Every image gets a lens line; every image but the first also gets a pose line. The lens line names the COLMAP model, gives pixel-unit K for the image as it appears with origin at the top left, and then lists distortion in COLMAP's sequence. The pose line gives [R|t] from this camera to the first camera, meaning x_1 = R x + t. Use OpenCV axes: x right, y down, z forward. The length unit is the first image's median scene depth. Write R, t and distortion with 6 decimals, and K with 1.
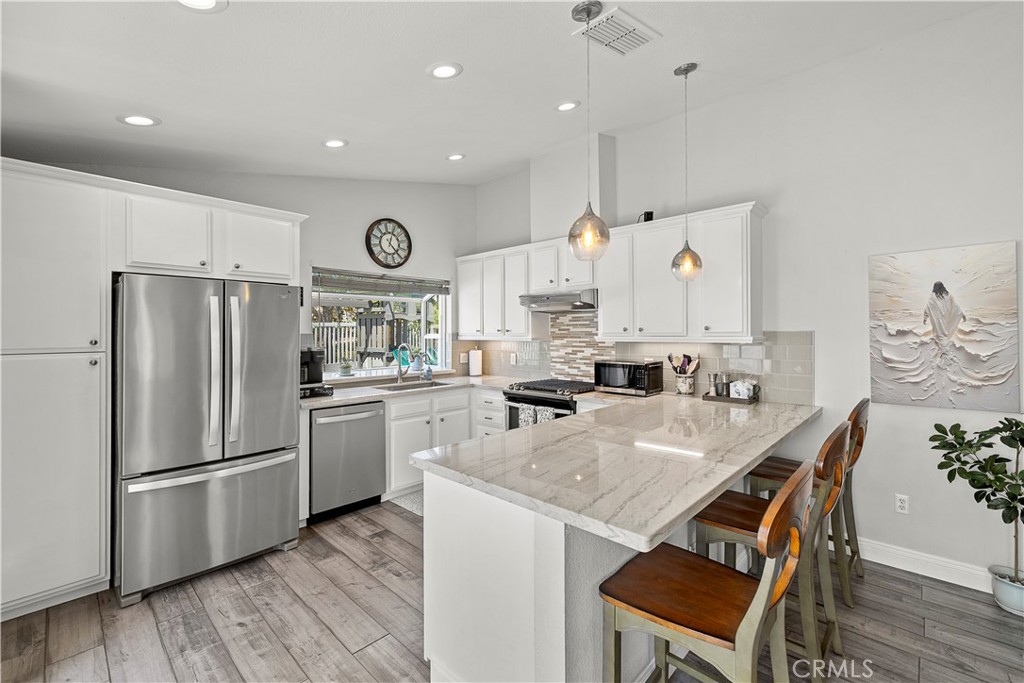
lens RADIAL K [[436.2, 0, 513.4], [0, 436.2, 328.9], [0, 0, 1]] dist [0.000729, 0.000043]
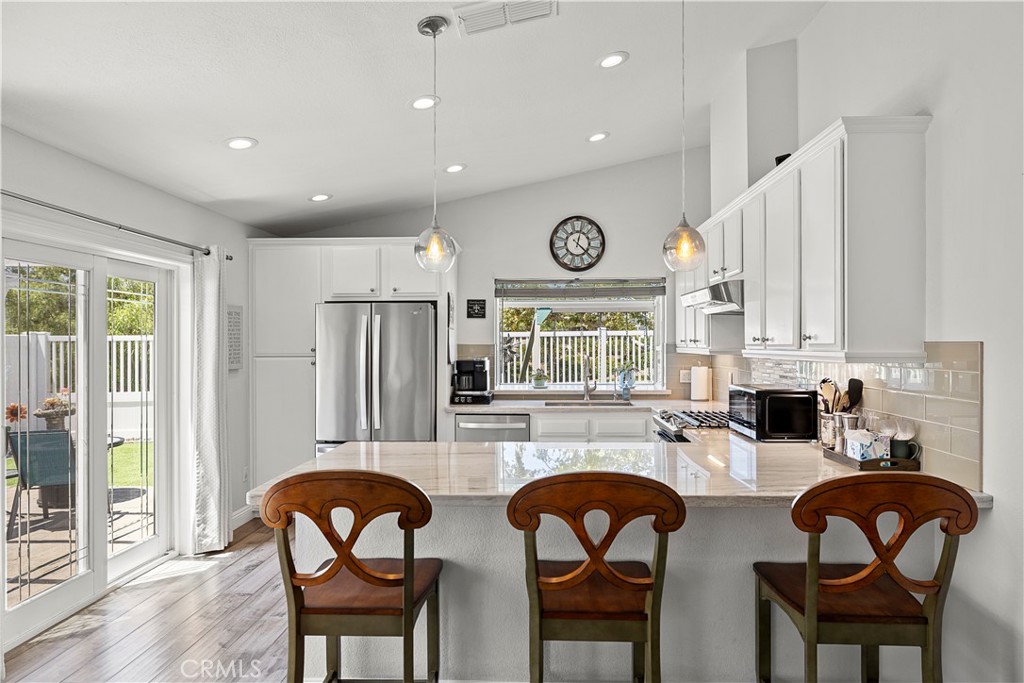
lens RADIAL K [[605.8, 0, 519.5], [0, 605.8, 341.7], [0, 0, 1]] dist [0.001762, 0.000028]
pose [[0.654022, -0.000827, -0.756475, 0.583881], [0.006531, 0.999968, 0.004553, -0.001172], [0.756448, -0.007918, 0.654006, 0.096747]]
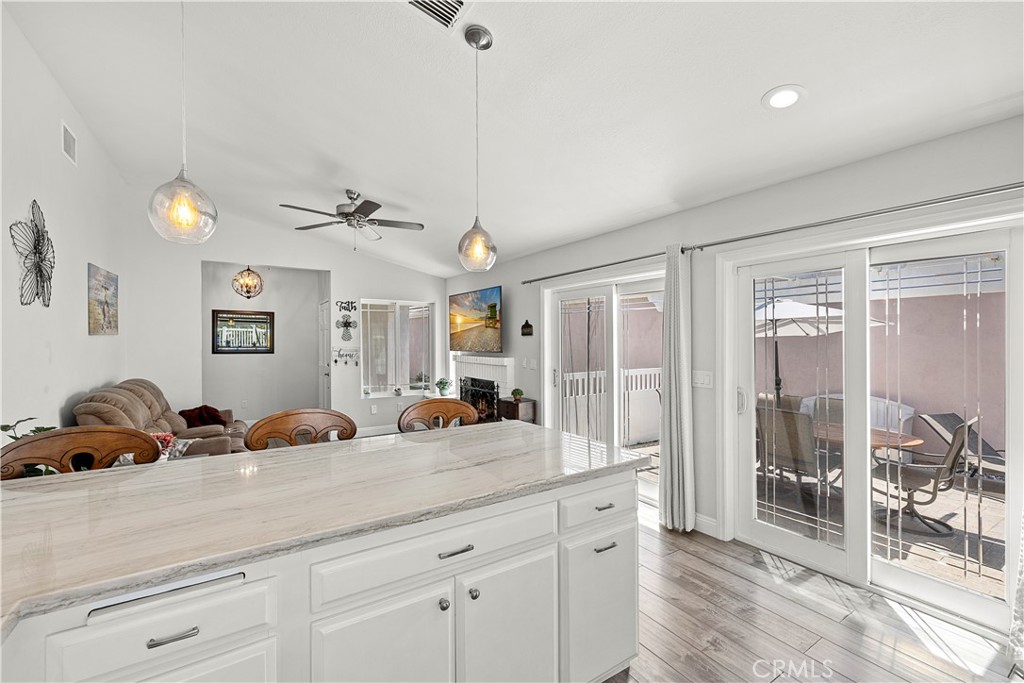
lens RADIAL K [[425.9, 0, 512.0], [0, 425.9, 341.5], [0, 0, 1]] dist [-0.013095, 0.000009]
pose [[-0.968998, 0.007392, 0.246959, -0.033523], [0.005511, 0.999950, -0.008310, 0.010838], [-0.247008, -0.006691, -0.968990, 0.808103]]
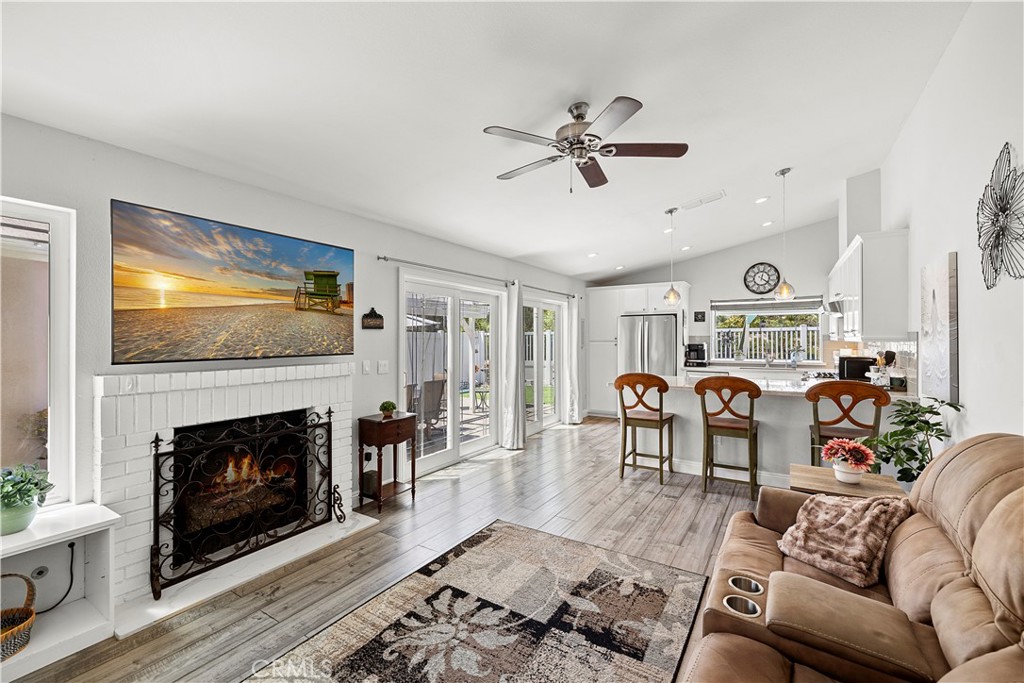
lens RADIAL K [[425.9, 0, 512.0], [0, 425.9, 341.5], [0, 0, 1]] dist [-0.013095, 0.000009]
pose [[0.188890, 0.010046, -0.981947, 1.063555], [0.011242, 0.999860, 0.012392, 0.003365], [0.981934, -0.013379, 0.188750, -0.180278]]
